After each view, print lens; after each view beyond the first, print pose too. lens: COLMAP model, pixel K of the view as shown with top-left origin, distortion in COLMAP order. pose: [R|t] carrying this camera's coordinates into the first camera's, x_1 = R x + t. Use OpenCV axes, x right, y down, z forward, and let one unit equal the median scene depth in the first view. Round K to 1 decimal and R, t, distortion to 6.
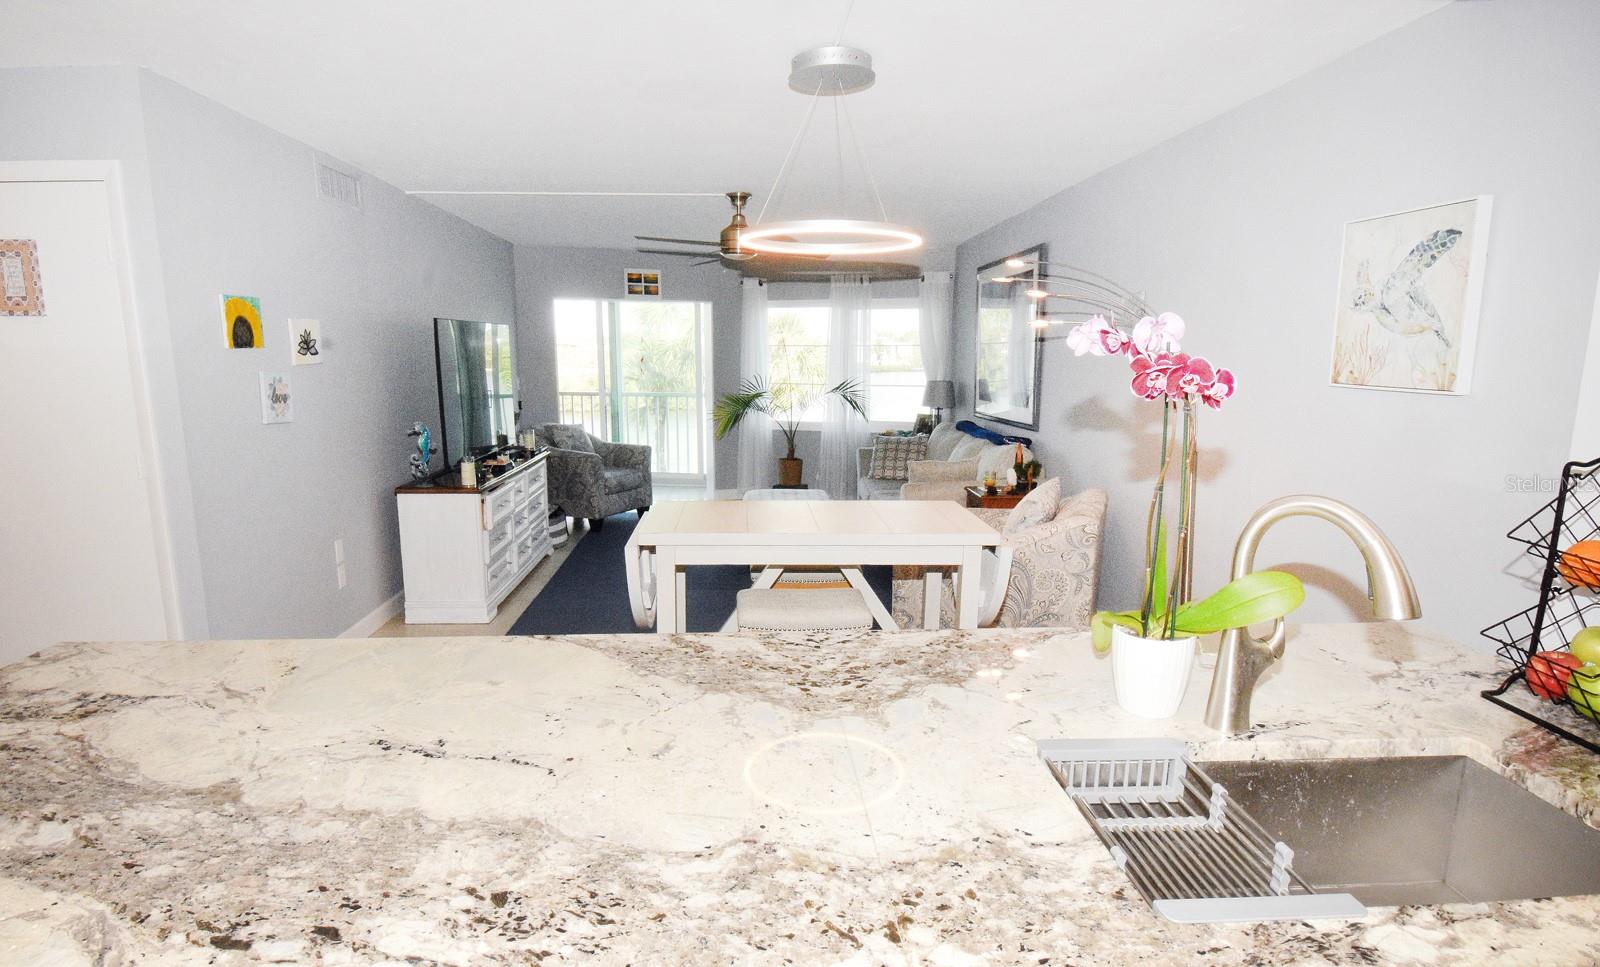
lens RADIAL K [[857.9, 0, 771.8], [0, 857.9, 522.3], [0, 0, 1]] dist [-0.010174, -0.004408]
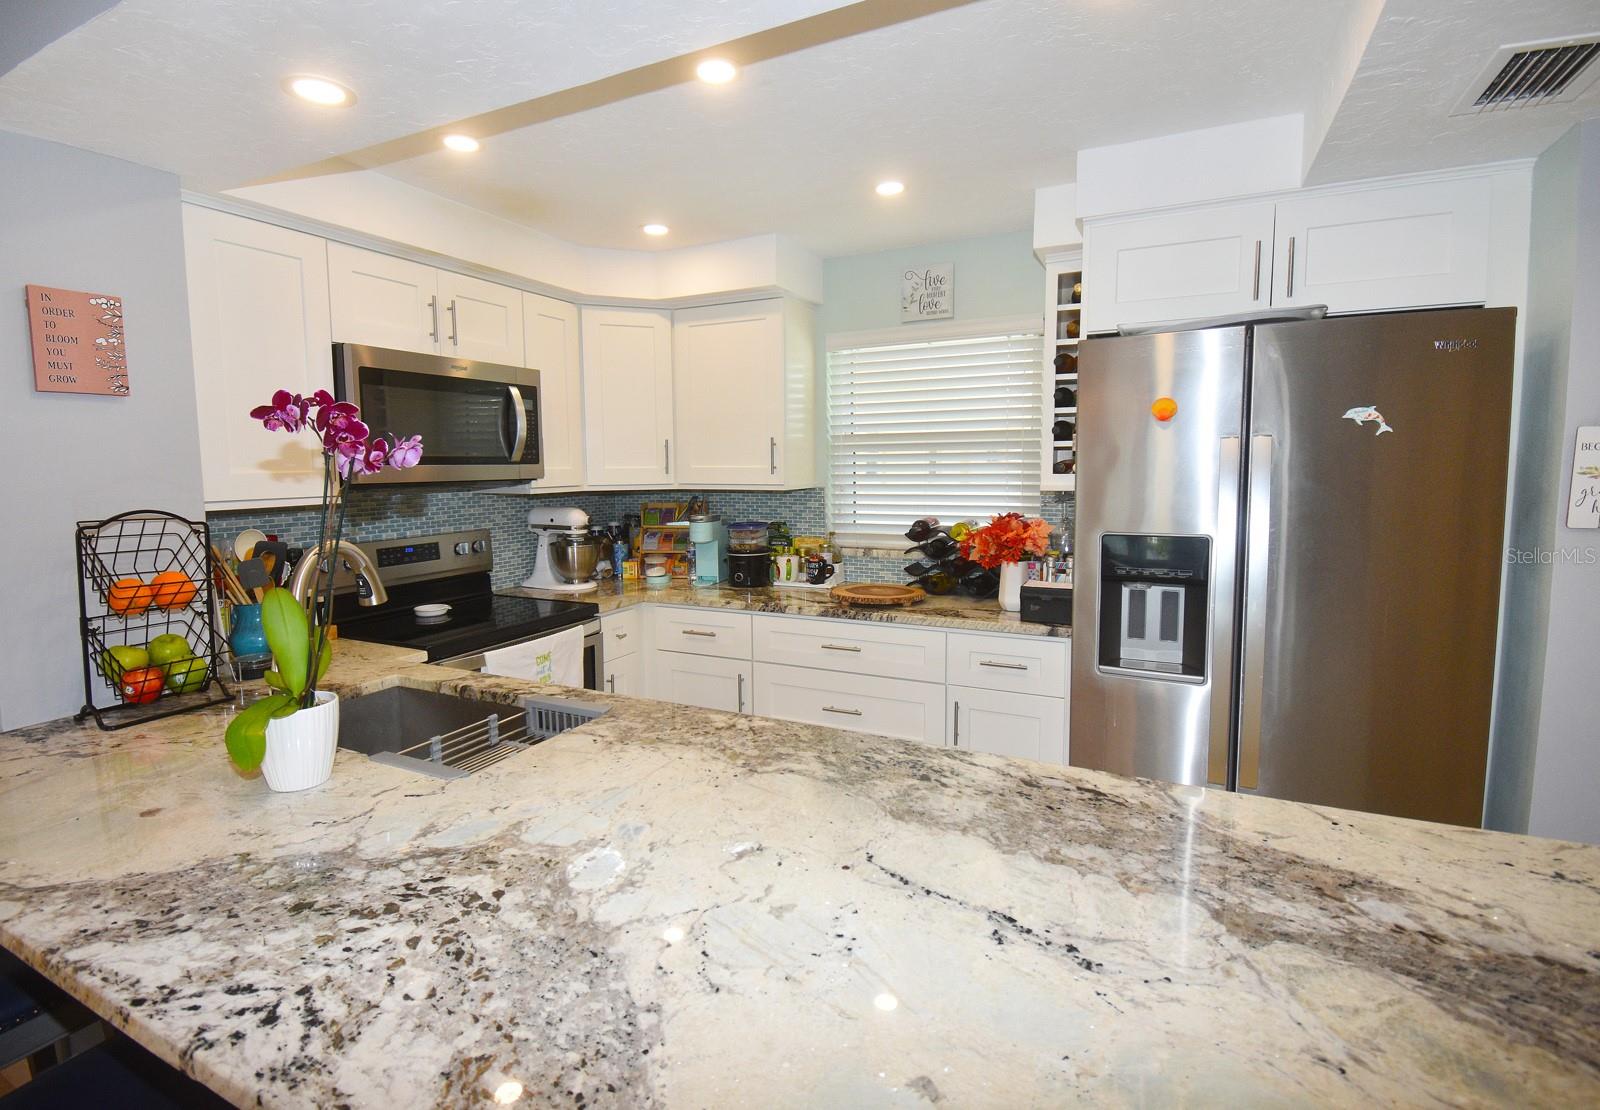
lens RADIAL K [[753.7, 0, 783.5], [0, 753.7, 546.1], [0, 0, 1]] dist [-0.005513, -0.008292]
pose [[-0.878024, -0.045459, 0.476452, -0.179981], [0.104974, 0.952950, 0.284372, -0.091621], [-0.466962, 0.299701, -0.831941, 0.529912]]
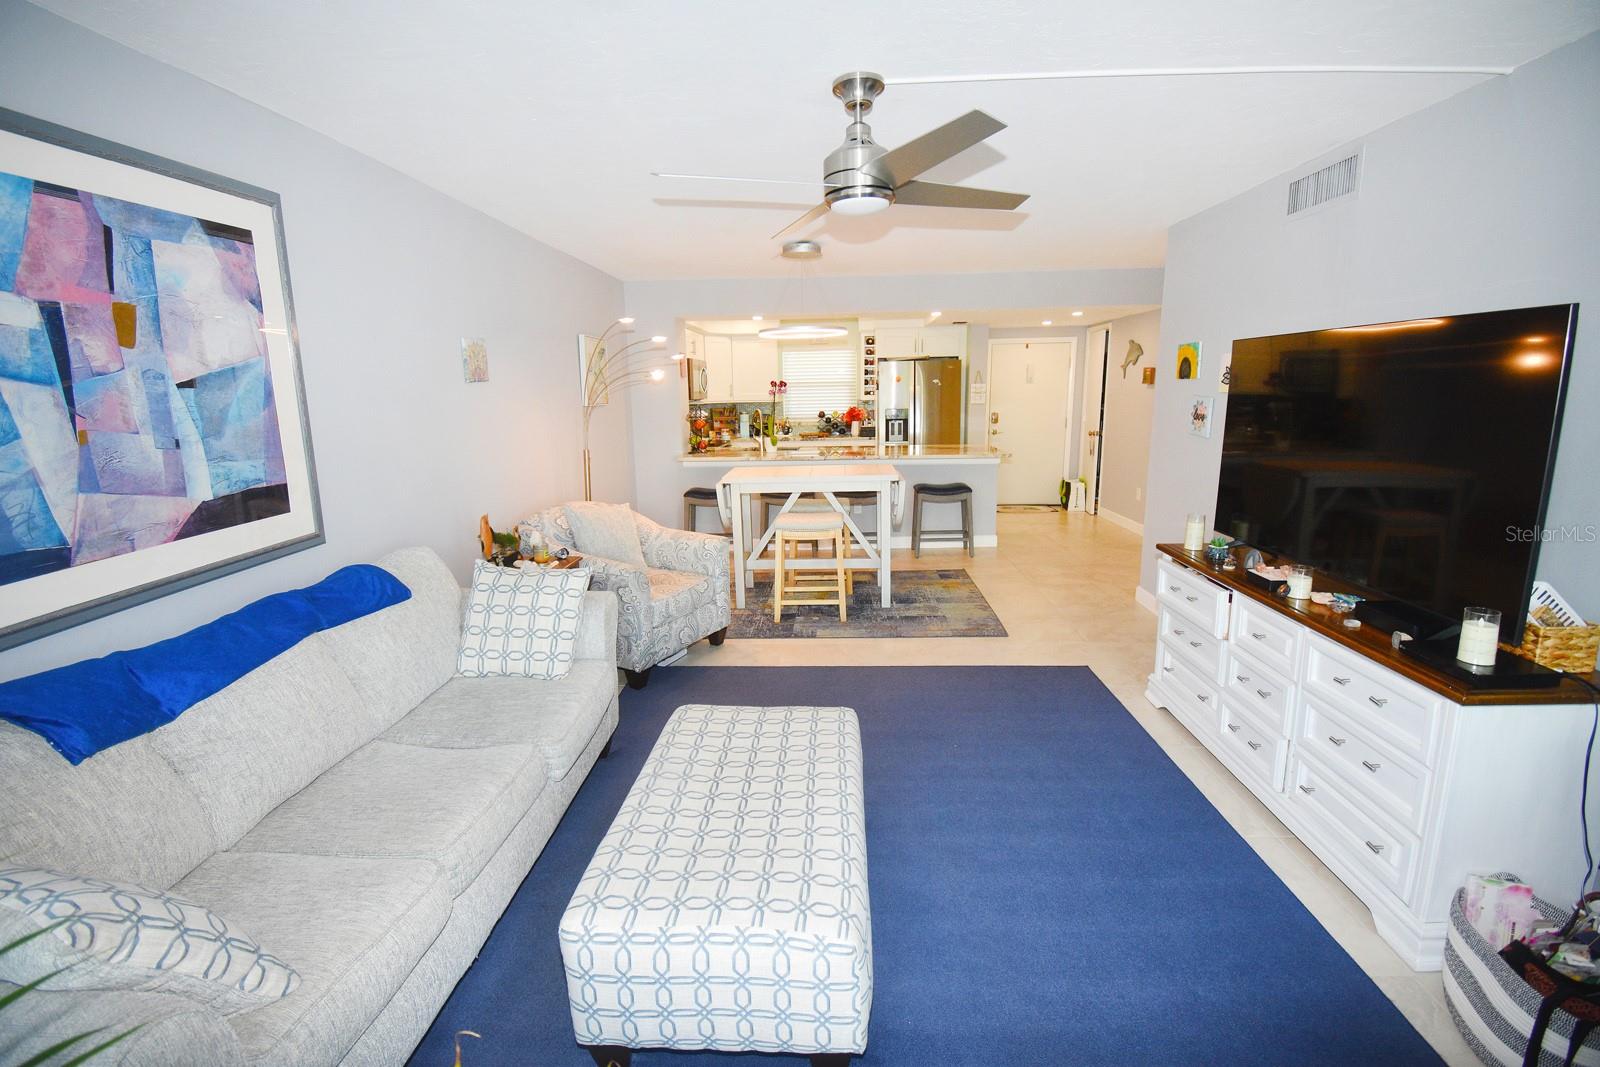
lens RADIAL K [[702.1, 0, 824.5], [0, 702.1, 524.6], [0, 0, 1]] dist [0.013101, -0.018874]
pose [[-0.998460, 0.003515, 0.055366, -0.058059], [0.024545, 0.922989, 0.384043, -0.407266], [-0.049752, 0.384811, -0.921654, 2.014297]]
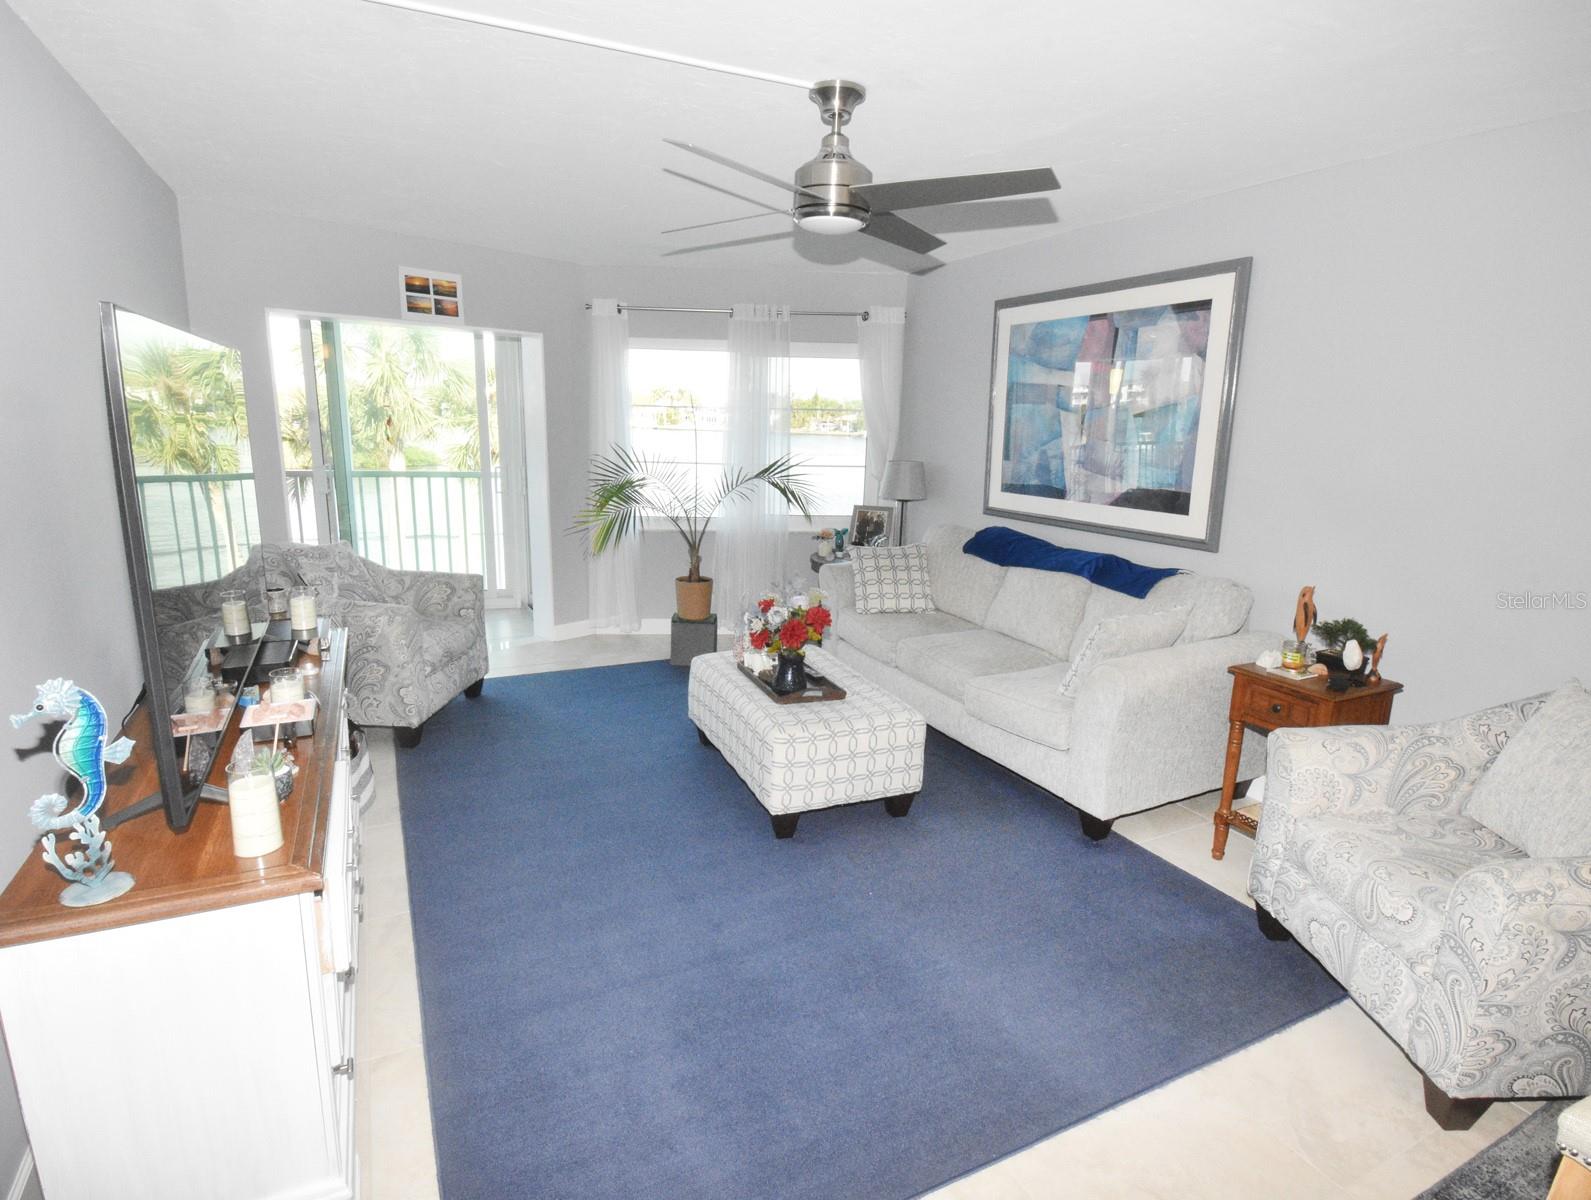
lens RADIAL K [[822.0, 0, 745.5], [0, 822.0, 592.1], [0, 0, 1]] dist [-0.012500, -0.005788]
pose [[0.923968, -0.065671, 0.376789, -0.366186], [0.056547, 0.997778, 0.035240, -0.171101], [-0.378266, -0.011254, 0.925628, 0.818102]]
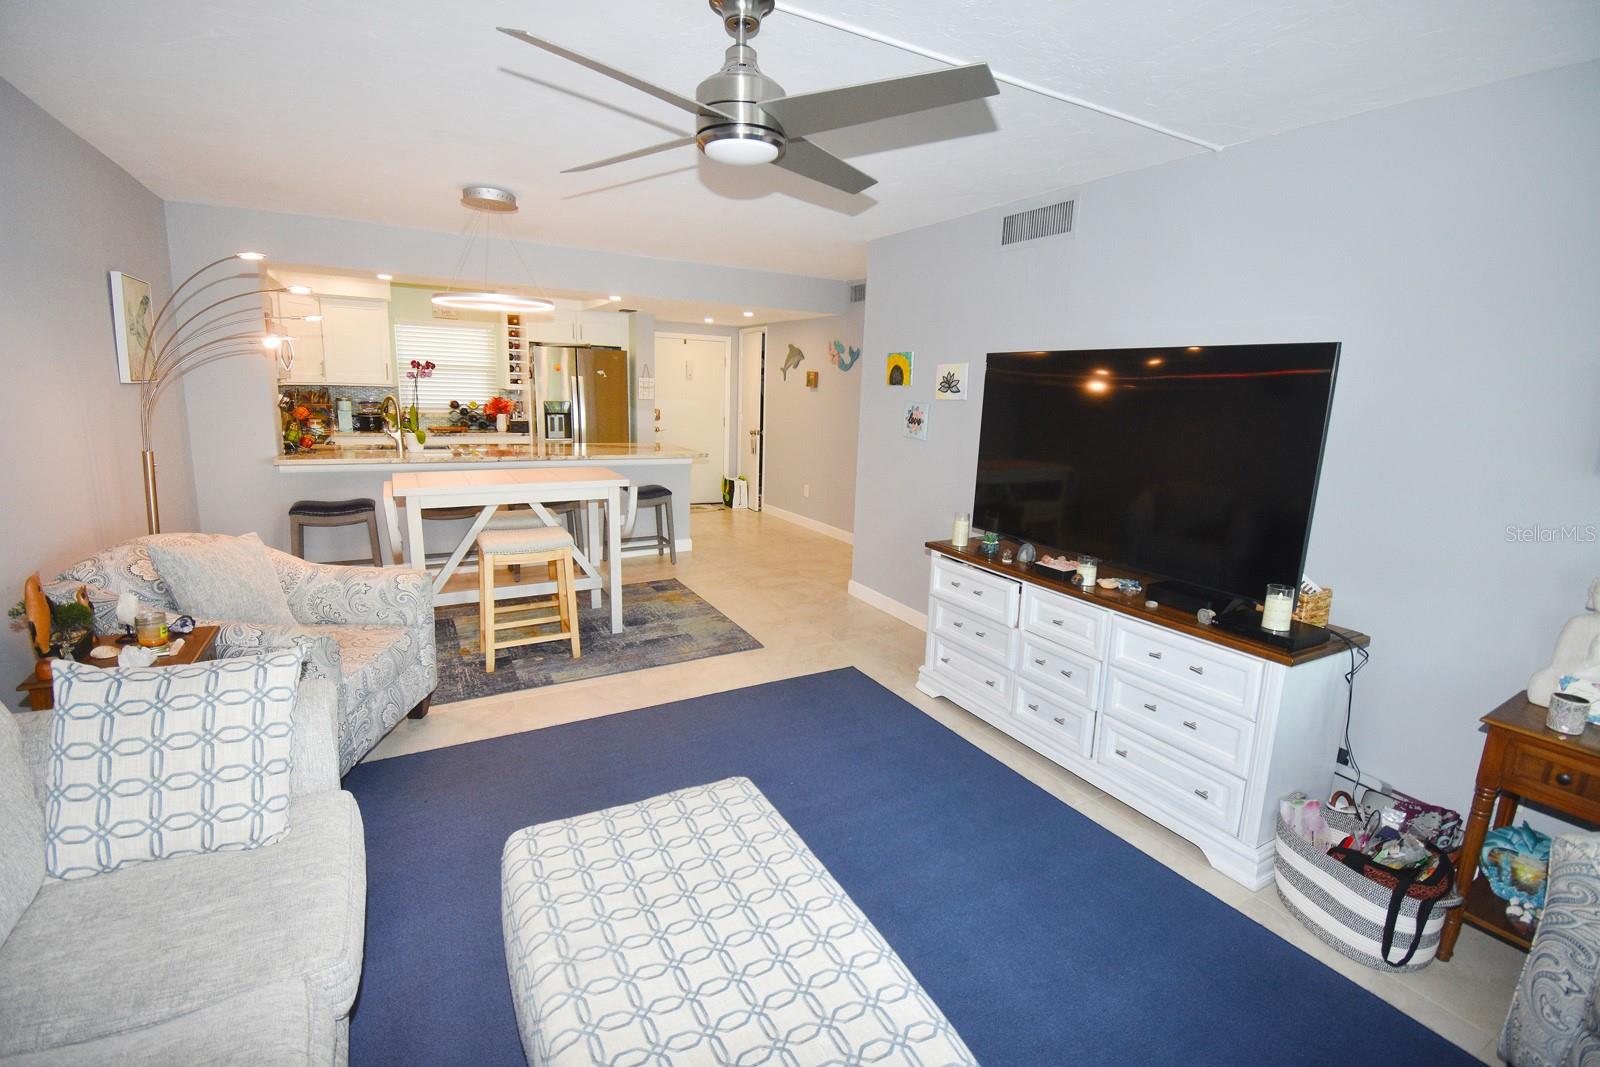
lens RADIAL K [[702.1, 0, 809.8], [0, 702.1, 527.1], [0, 0, 1]] dist [0.013101, -0.018874]
pose [[-0.881162, 0.061048, -0.468856, 0.137770], [-0.129956, 0.922166, 0.364309, -0.372659], [0.454604, 0.381946, -0.804644, 1.860726]]
